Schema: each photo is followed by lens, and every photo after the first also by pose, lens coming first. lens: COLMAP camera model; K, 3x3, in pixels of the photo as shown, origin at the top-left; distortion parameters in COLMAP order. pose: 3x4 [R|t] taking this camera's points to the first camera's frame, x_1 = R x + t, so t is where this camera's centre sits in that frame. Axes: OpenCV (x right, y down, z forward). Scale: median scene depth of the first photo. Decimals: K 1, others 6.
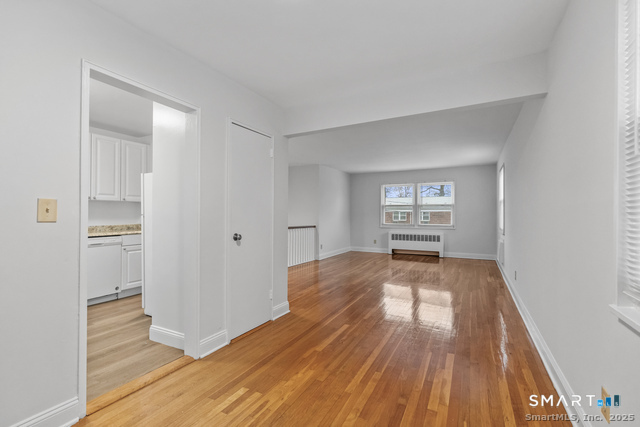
lens RADIAL K [[292.8, 0, 316.8], [0, 292.8, 214.8], [0, 0, 1]] dist [-0.018200, 0.000753]
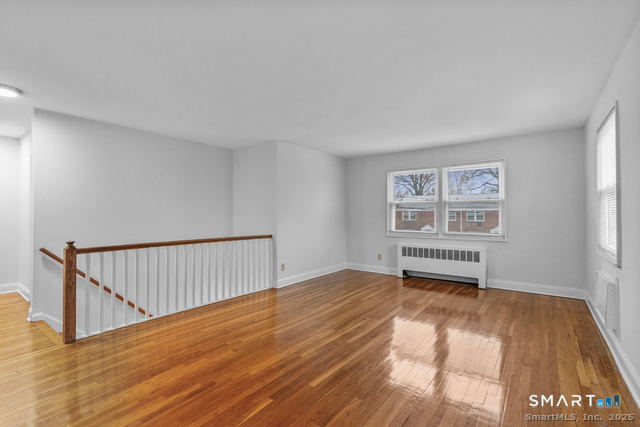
lens RADIAL K [[292.8, 0, 319.8], [0, 292.8, 212.4], [0, 0, 1]] dist [-0.018200, 0.000753]
pose [[0.988484, -0.004614, -0.151253, 0.182394], [0.003923, 0.999980, -0.004866, -0.008573], [0.151272, 0.004216, 0.988483, 0.345572]]
